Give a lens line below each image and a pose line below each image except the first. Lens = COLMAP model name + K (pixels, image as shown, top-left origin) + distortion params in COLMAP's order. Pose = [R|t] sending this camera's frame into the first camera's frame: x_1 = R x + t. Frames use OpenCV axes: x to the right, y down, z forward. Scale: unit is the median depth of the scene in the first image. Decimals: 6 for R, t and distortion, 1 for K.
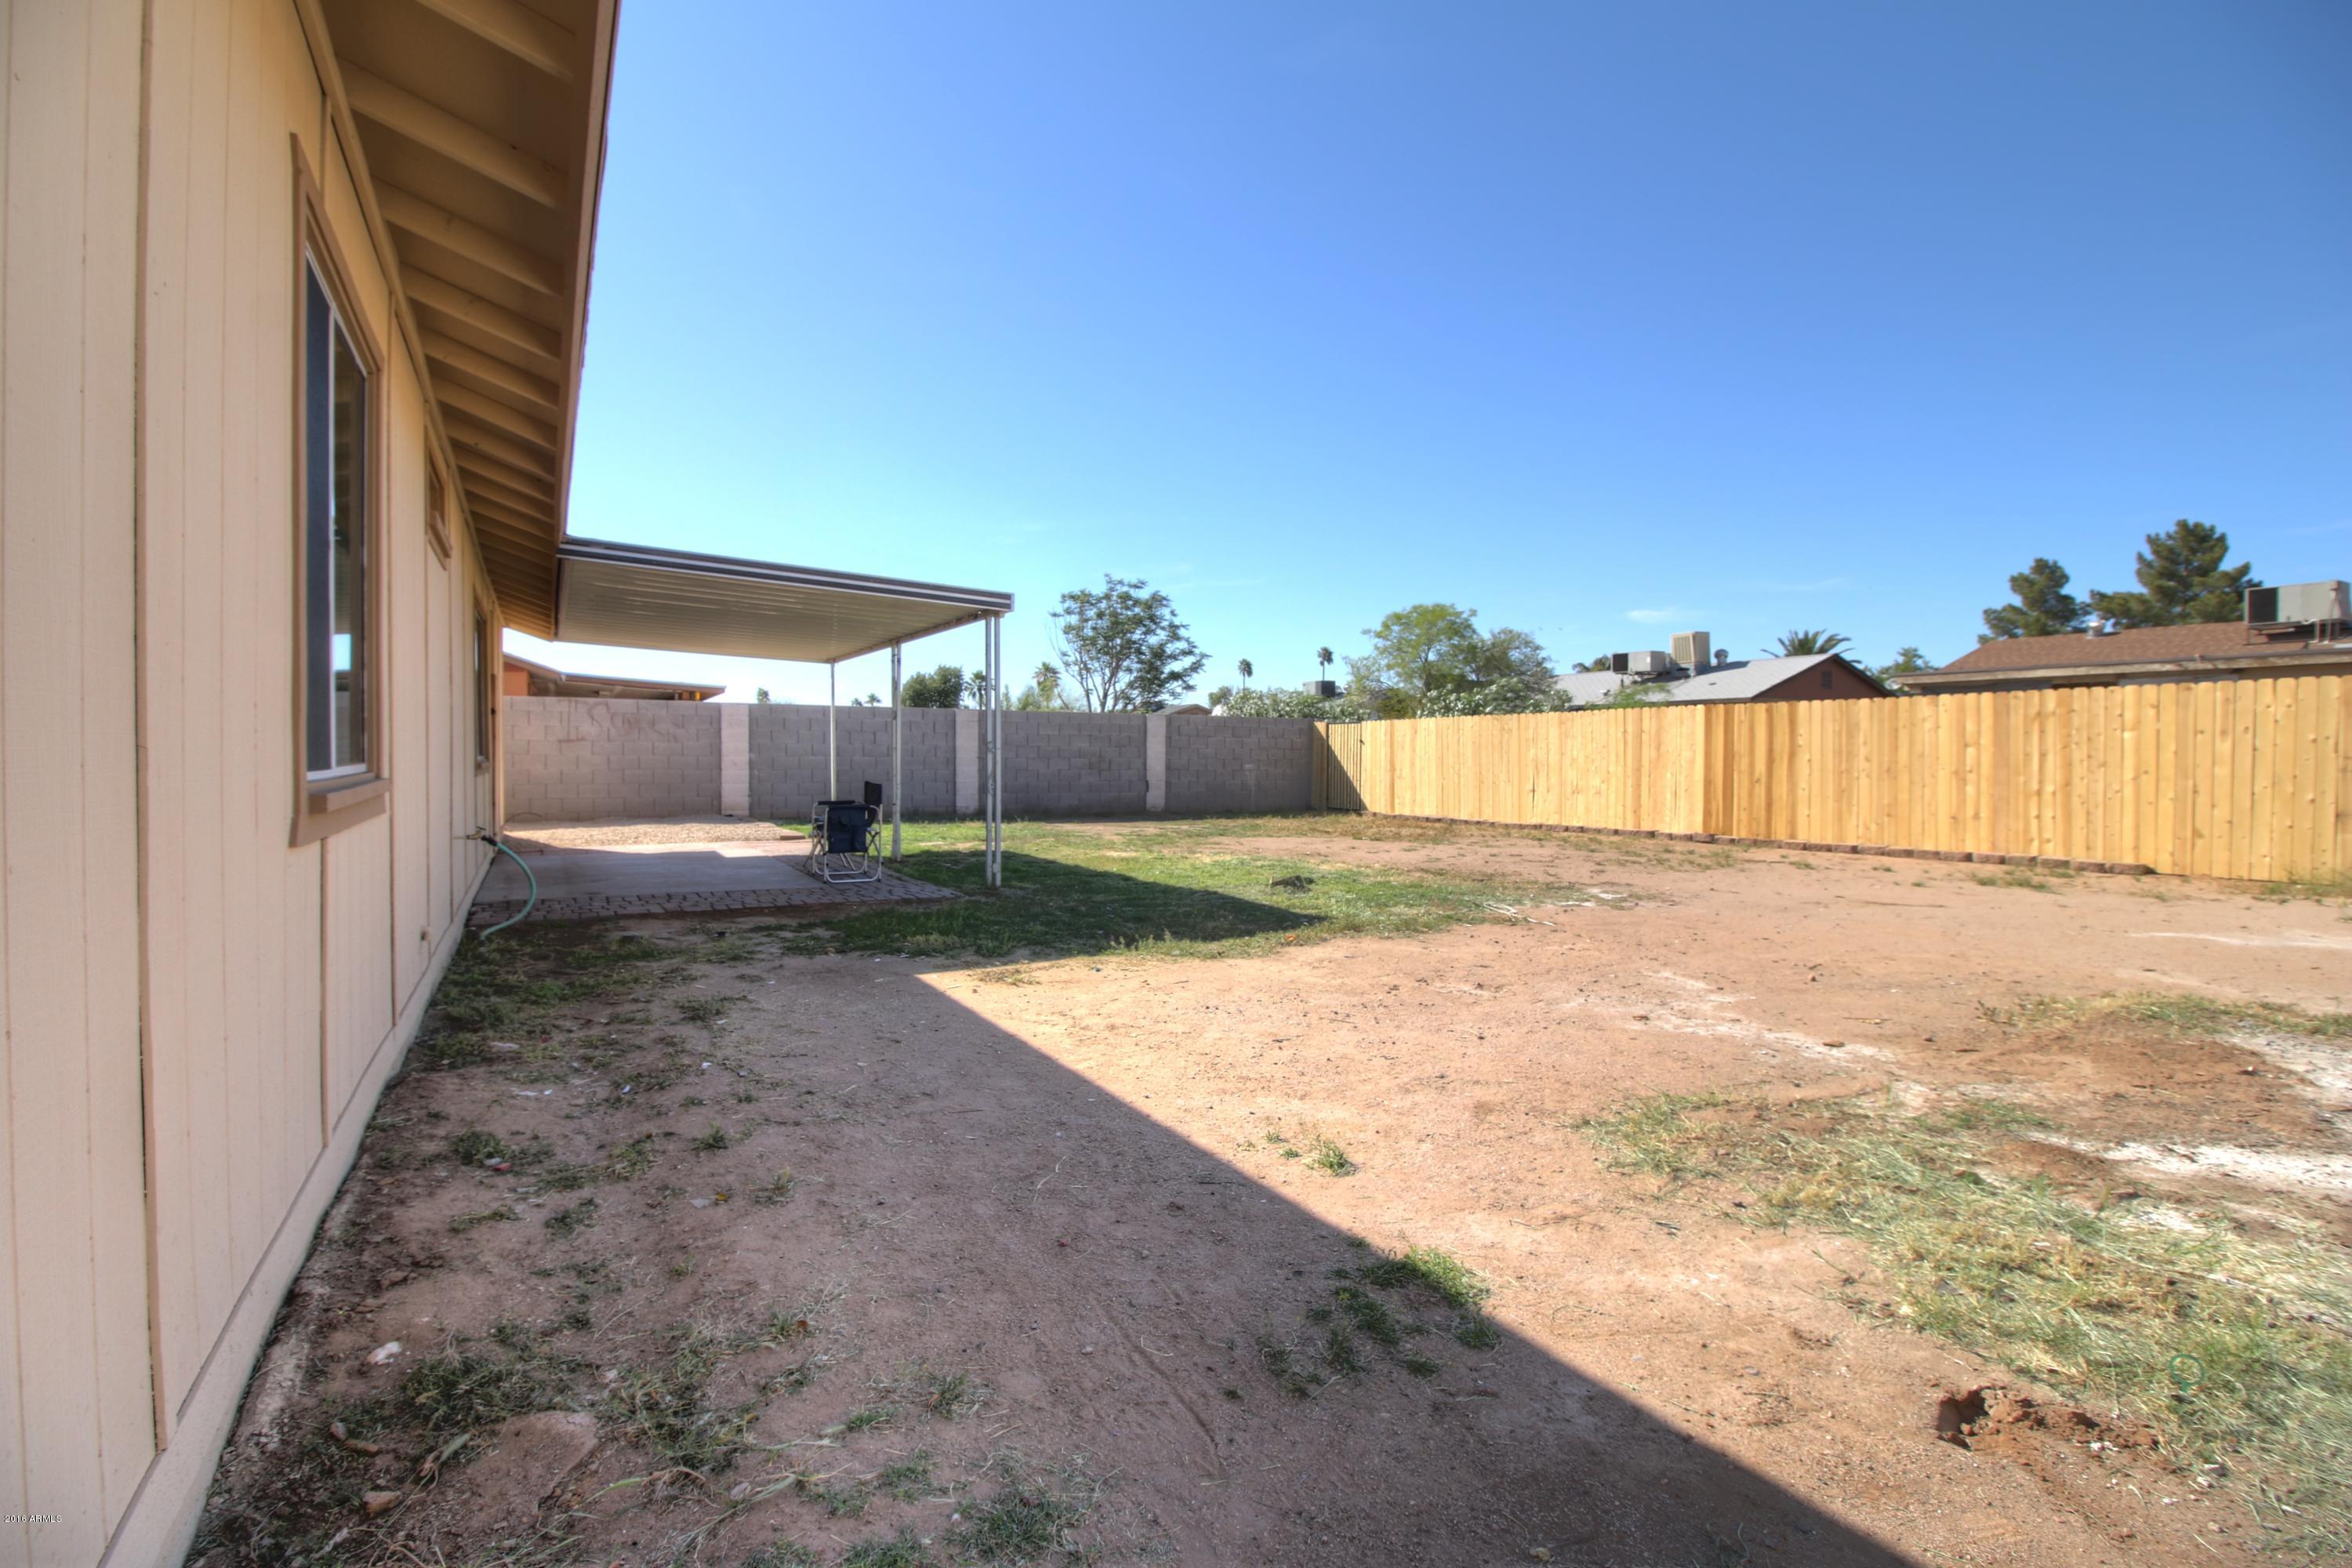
lens RADIAL K [[1081.8, 0, 1169.0], [0, 1081.8, 770.6], [0, 0, 1]] dist [-0.002723, -0.011822]
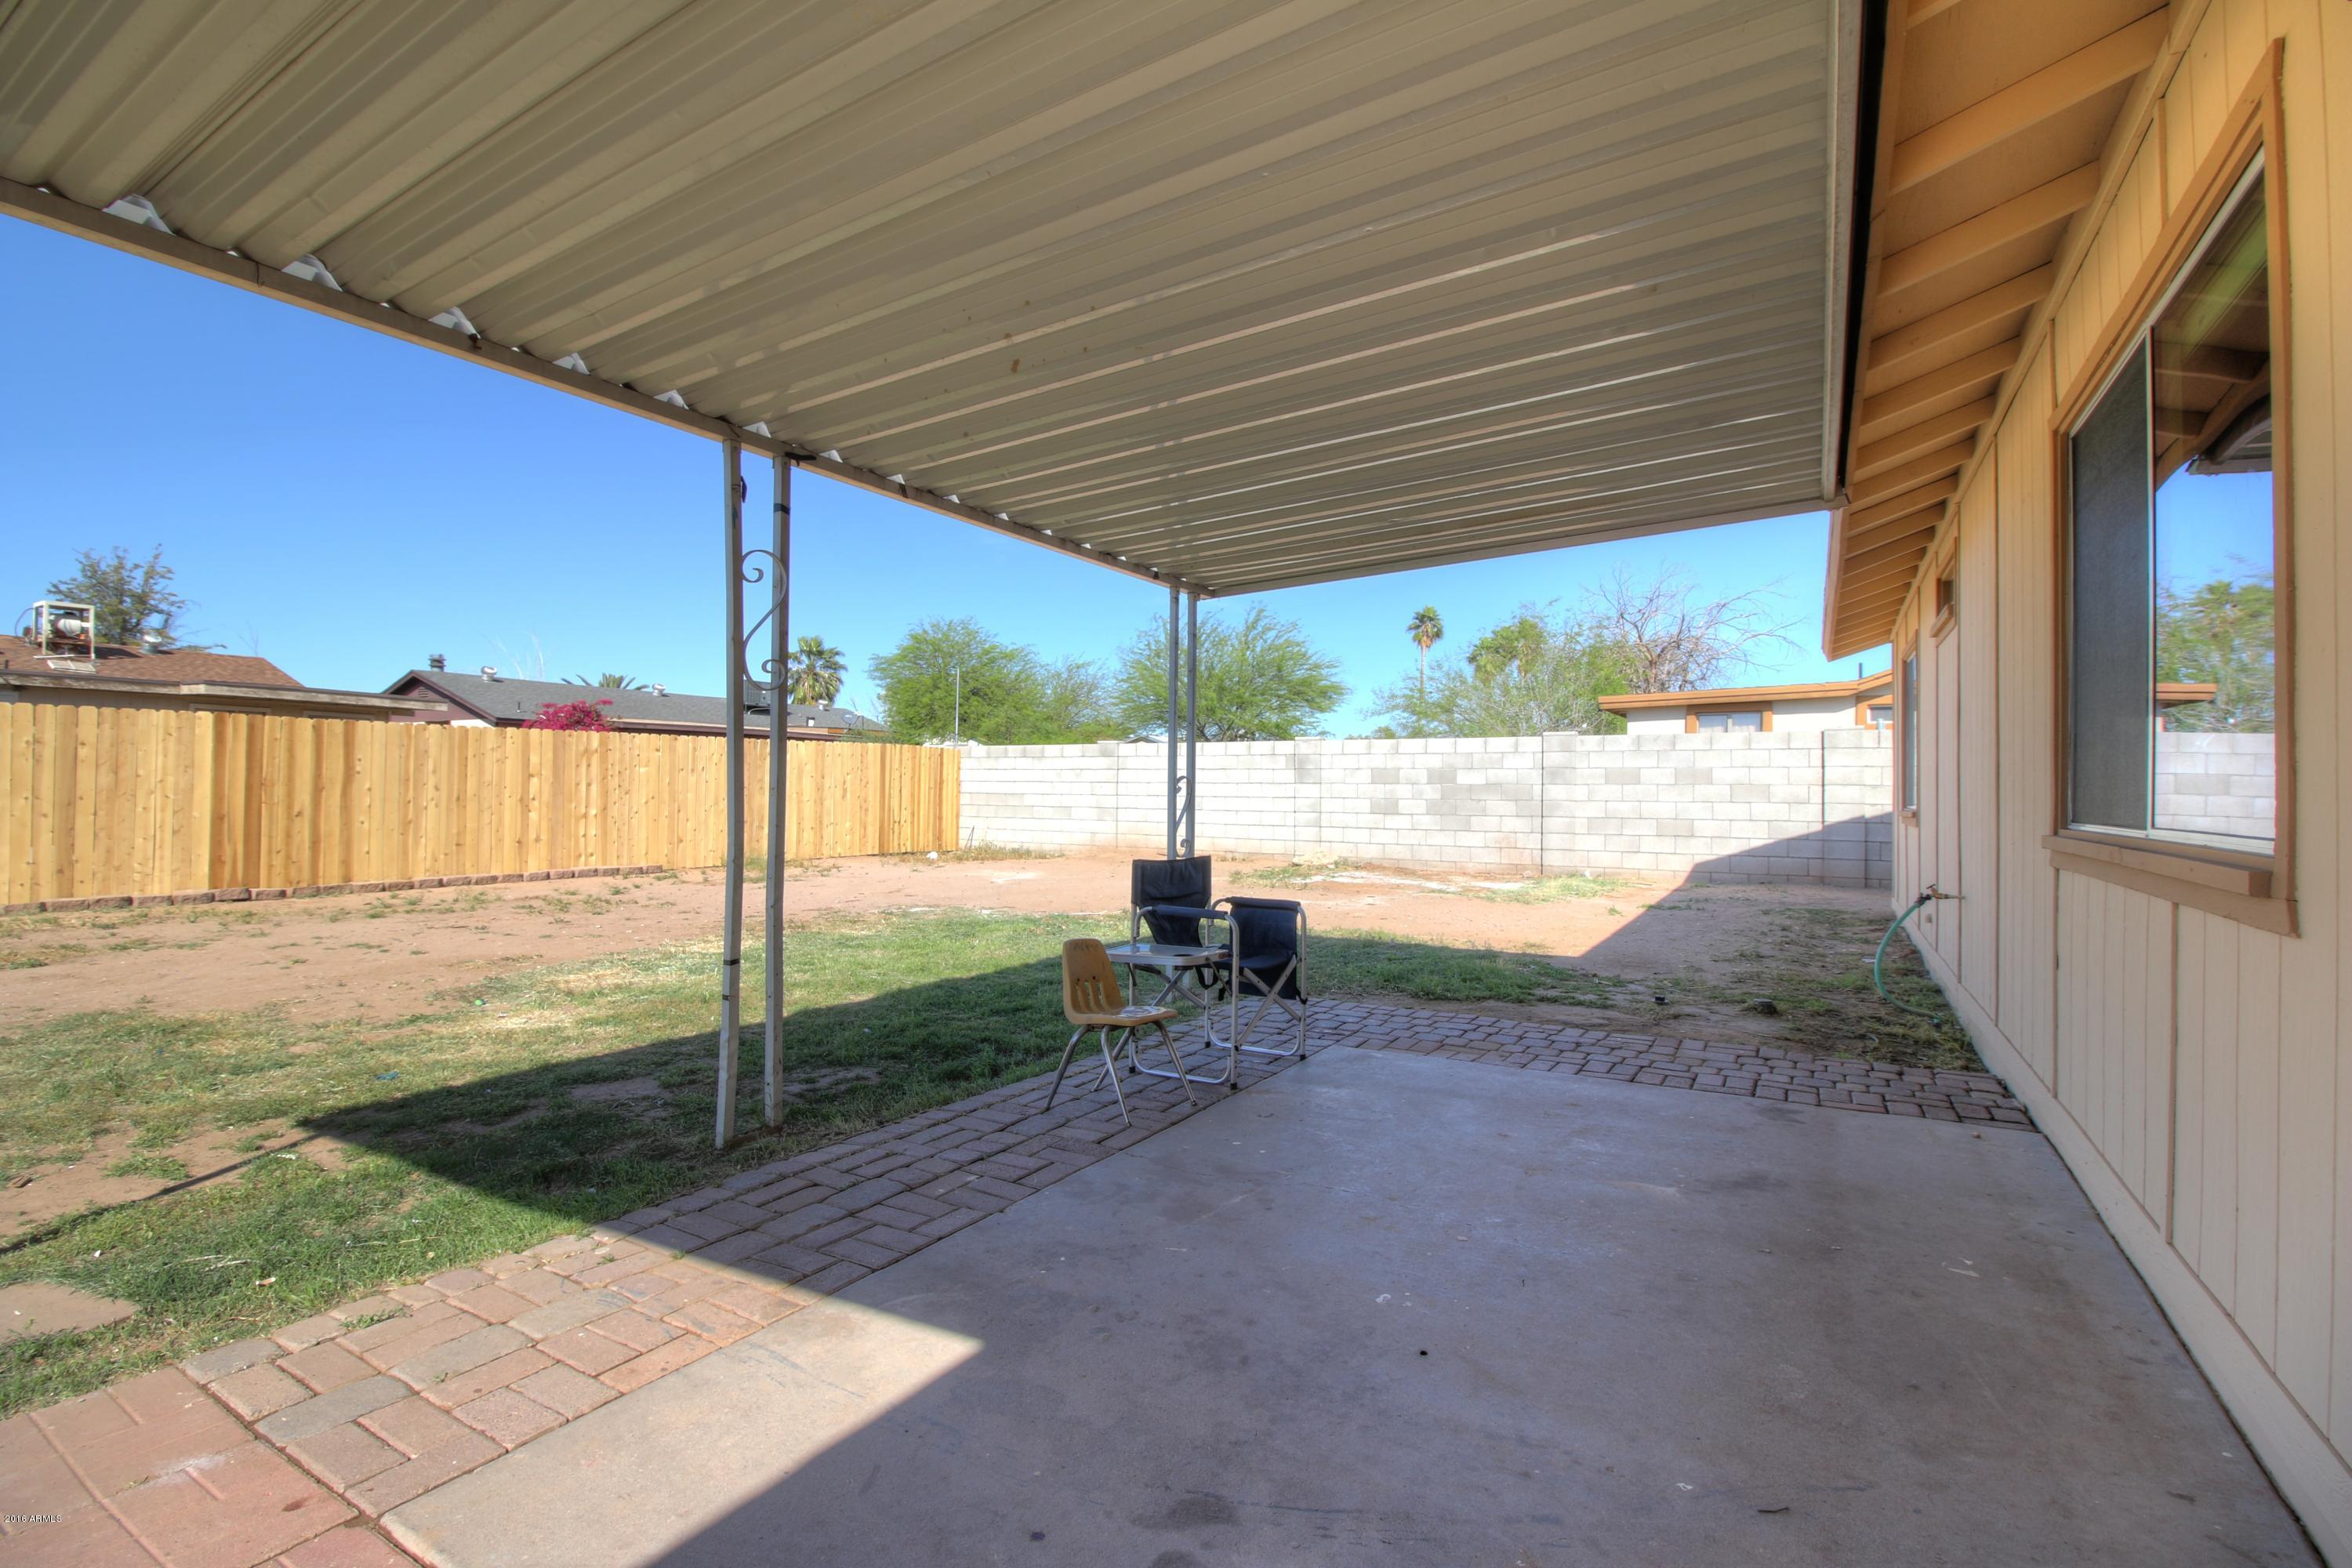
lens RADIAL K [[1081.8, 0, 1169.5], [0, 1081.8, 779.0], [0, 0, 1]] dist [-0.002723, -0.011822]
pose [[-0.489125, 0.001286, 0.872213, -0.403566], [0.002124, 0.999998, -0.000283, -0.013414], [-0.872211, 0.001714, -0.489126, 0.714905]]
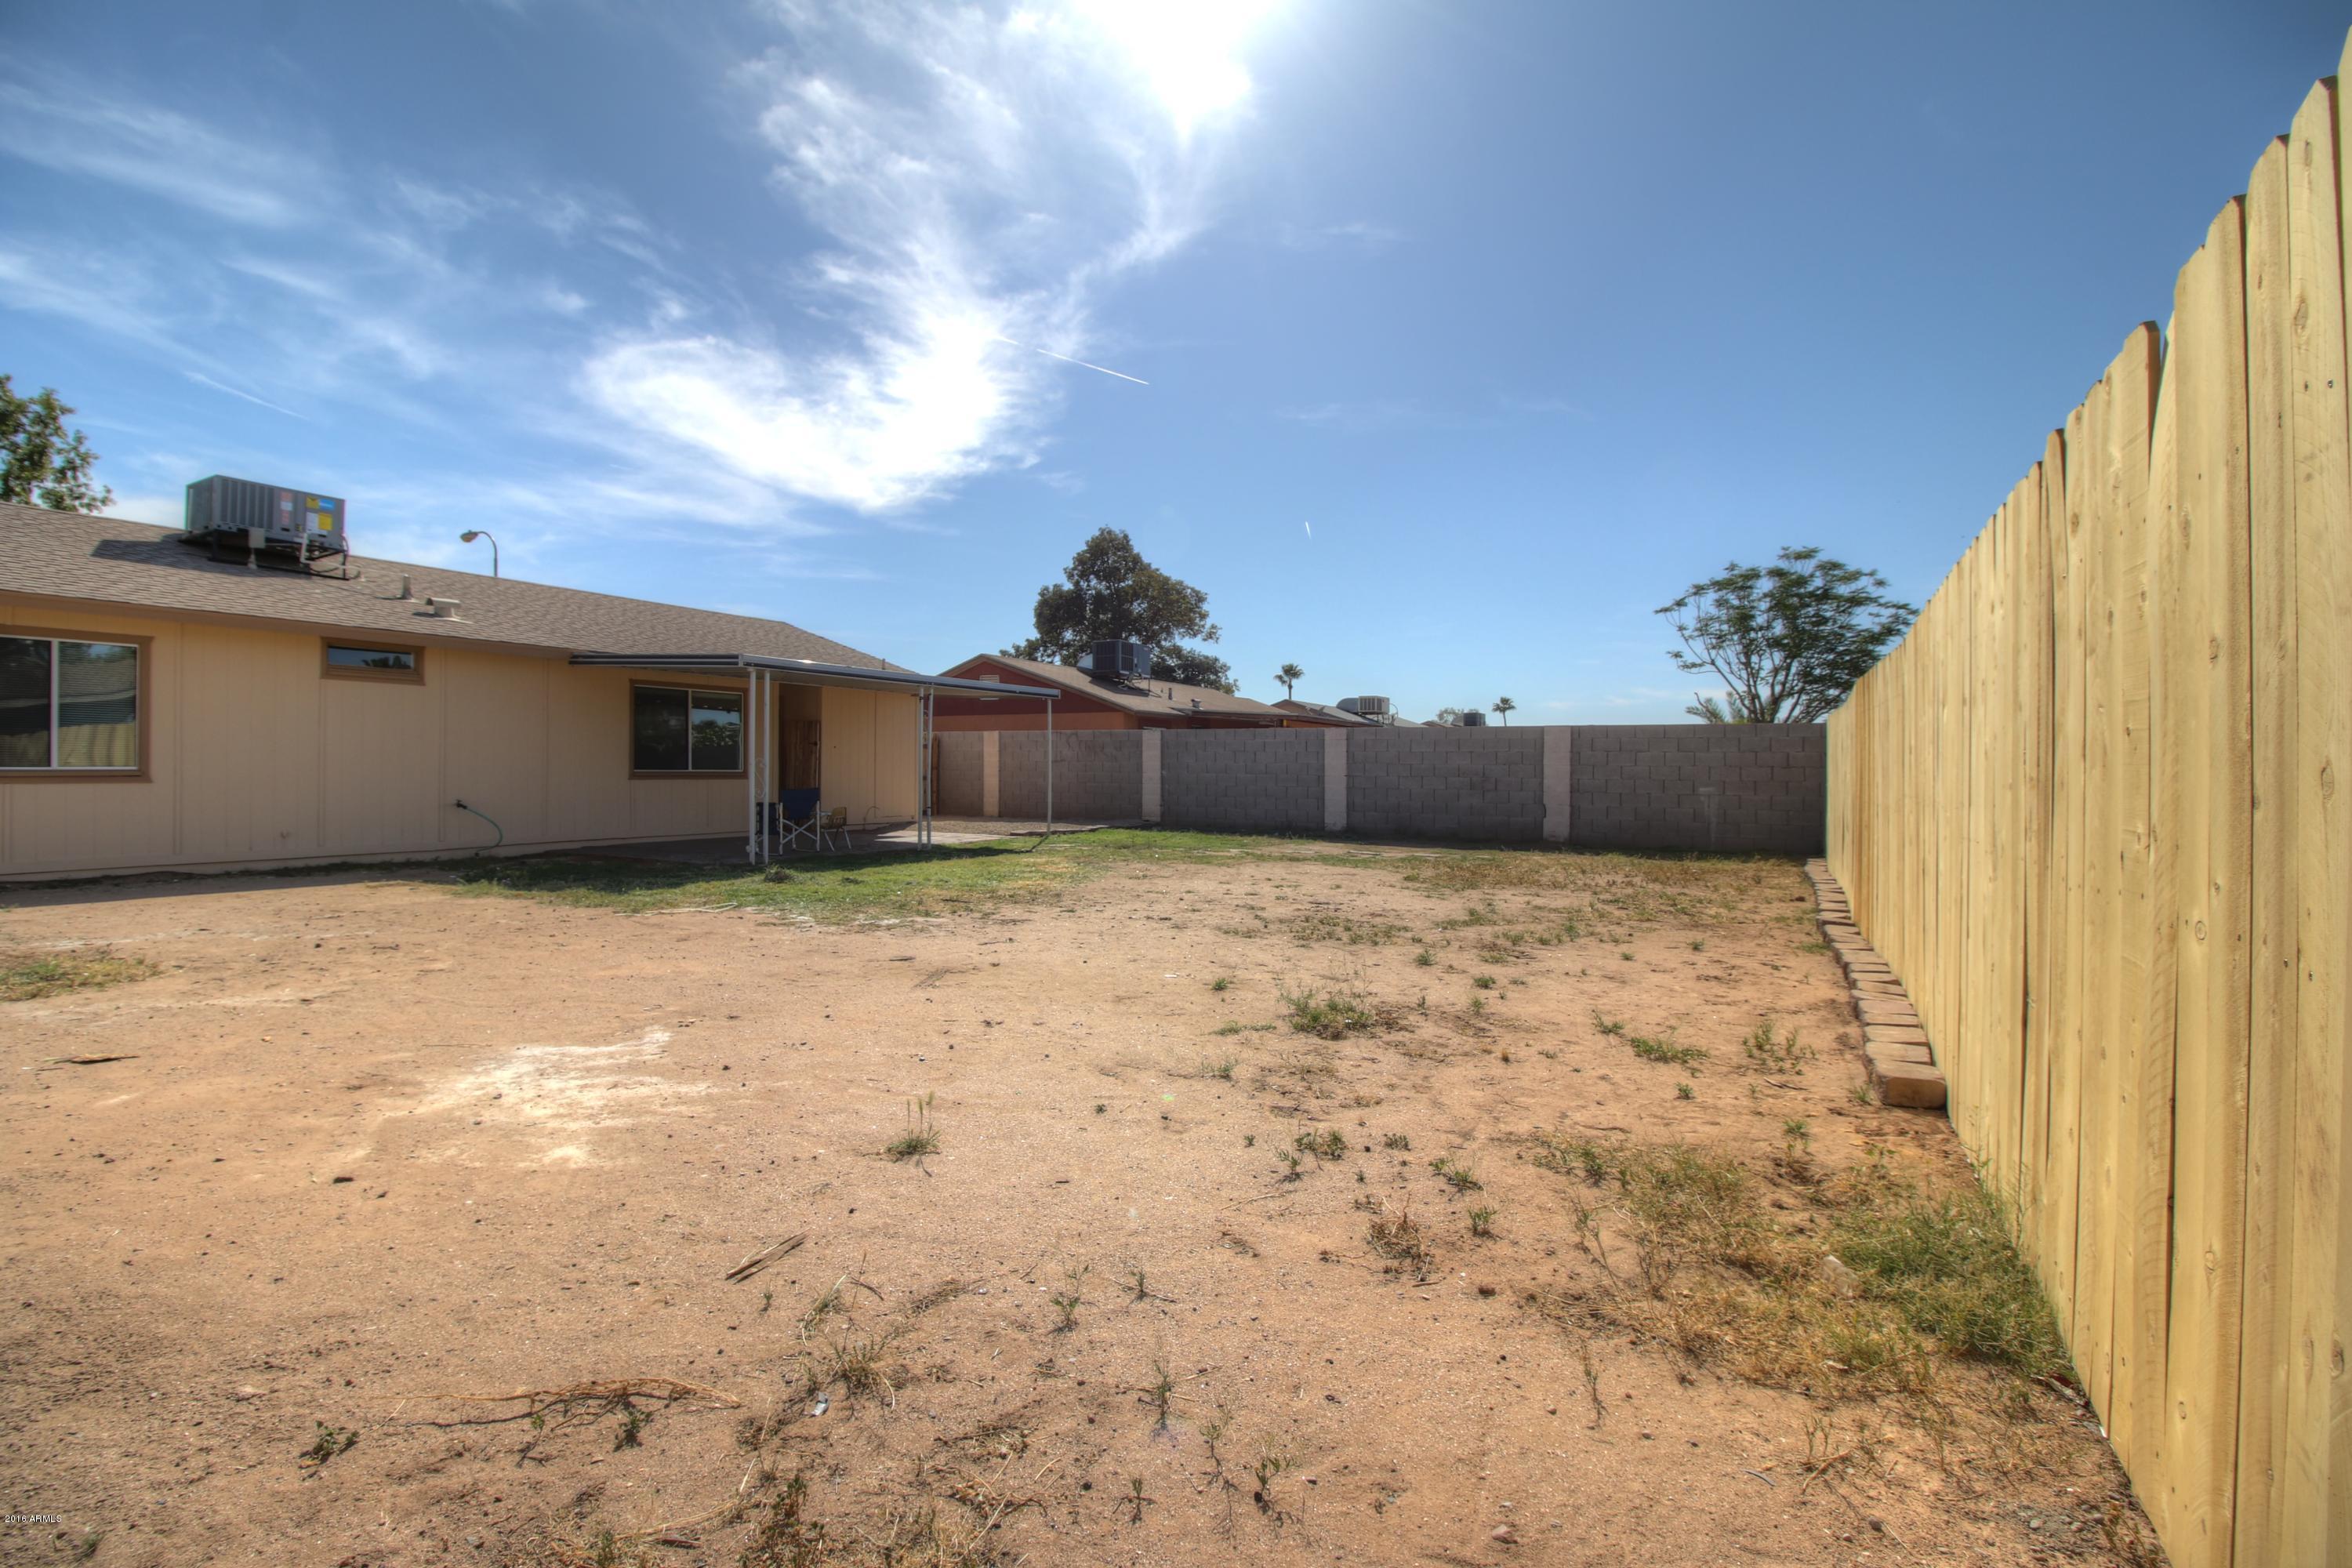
lens RADIAL K [[1081.8, 0, 1175.0], [0, 1081.8, 776.5], [0, 0, 1]] dist [-0.002723, -0.011822]
pose [[0.510244, 0.005078, -0.860014, 0.675282], [-0.017759, 0.999832, -0.004633, -0.004165], [0.859846, 0.017637, 0.510249, 0.394993]]
